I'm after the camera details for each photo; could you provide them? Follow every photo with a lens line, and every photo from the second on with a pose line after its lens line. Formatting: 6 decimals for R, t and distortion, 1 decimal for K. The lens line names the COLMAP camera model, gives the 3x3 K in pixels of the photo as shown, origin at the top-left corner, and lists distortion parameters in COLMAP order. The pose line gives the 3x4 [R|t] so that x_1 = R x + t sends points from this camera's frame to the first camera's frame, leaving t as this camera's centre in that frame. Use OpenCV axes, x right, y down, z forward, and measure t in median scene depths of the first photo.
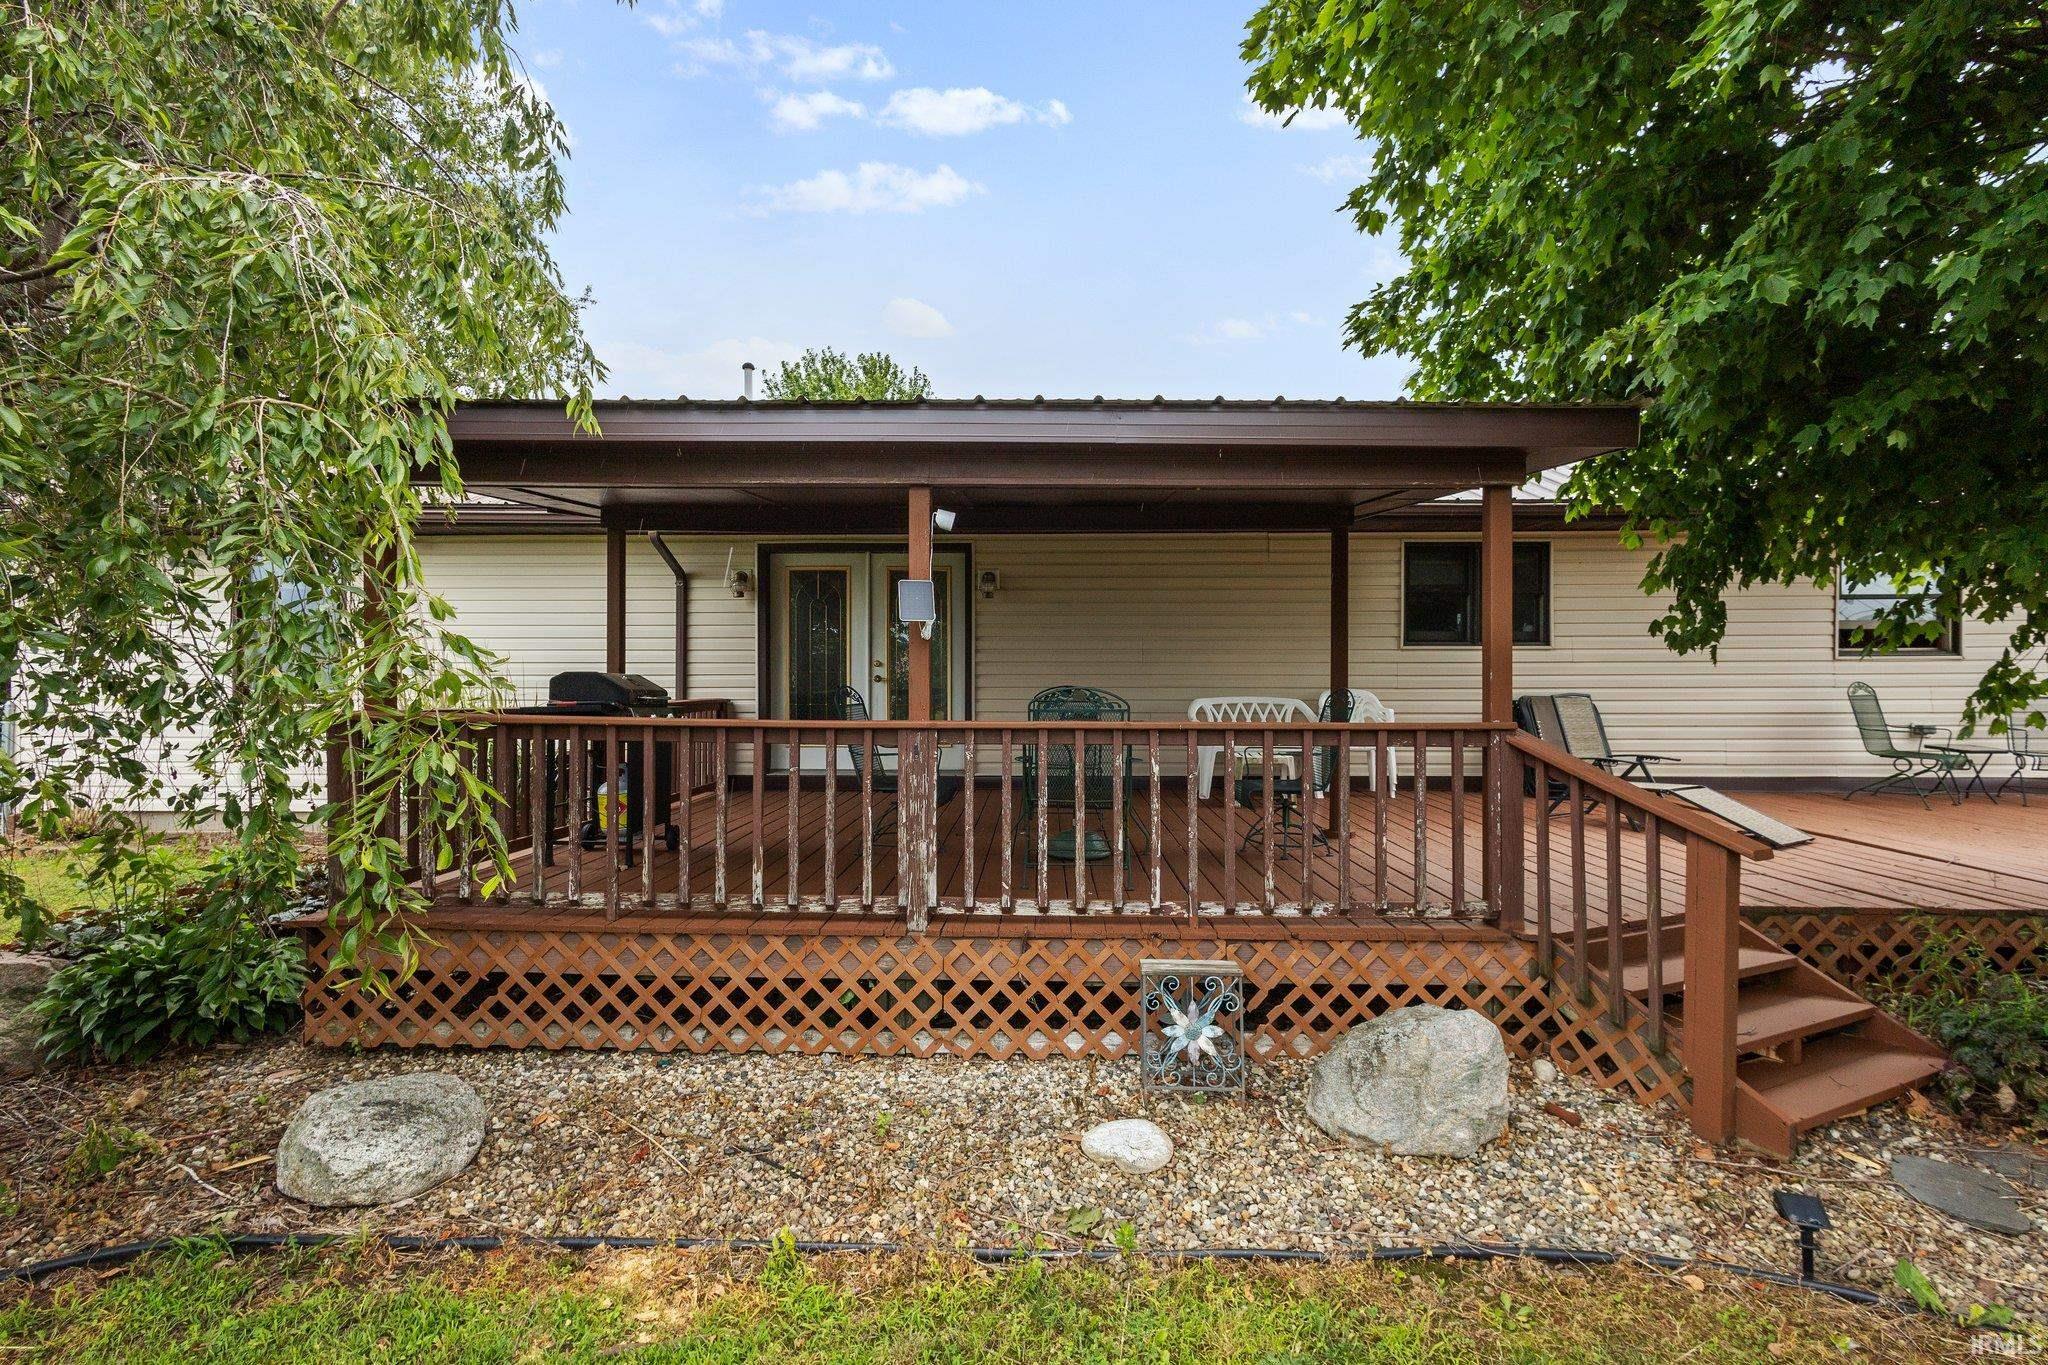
lens RADIAL K [[943.6, 0, 1027.2], [0, 943.6, 675.5], [0, 0, 1]] dist [-0.003186, -0.000438]
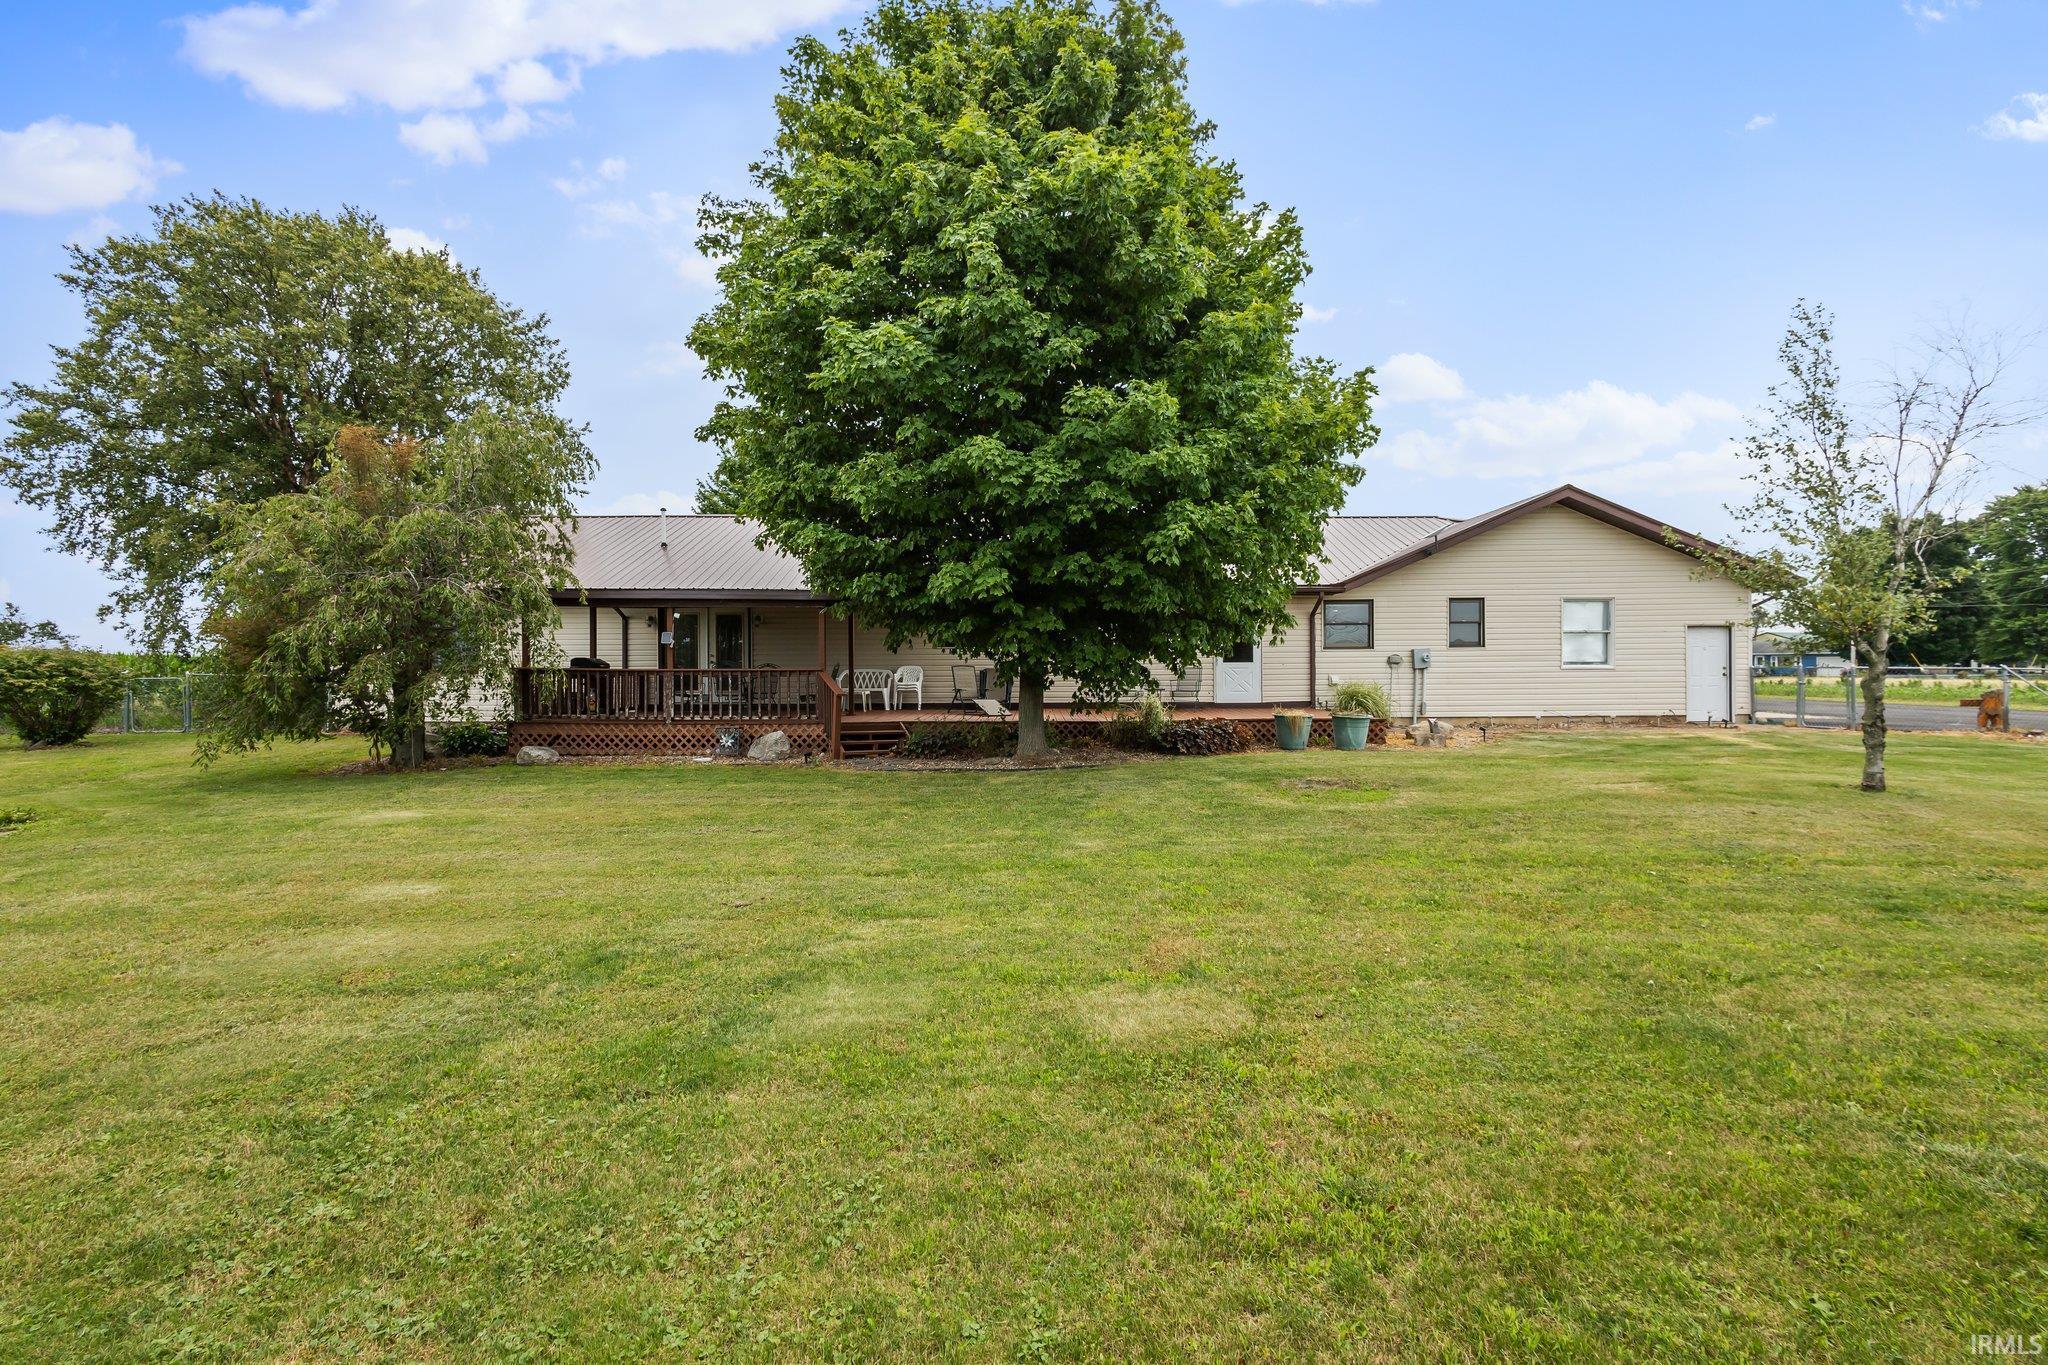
lens RADIAL K [[943.6, 0, 1024.1], [0, 943.6, 679.3], [0, 0, 1]] dist [-0.003186, -0.000438]
pose [[0.999987, 0.000956, -0.004950, 1.231941], [-0.000931, 0.999987, 0.005014, 0.065003], [0.004955, -0.005010, 0.999975, -2.579428]]
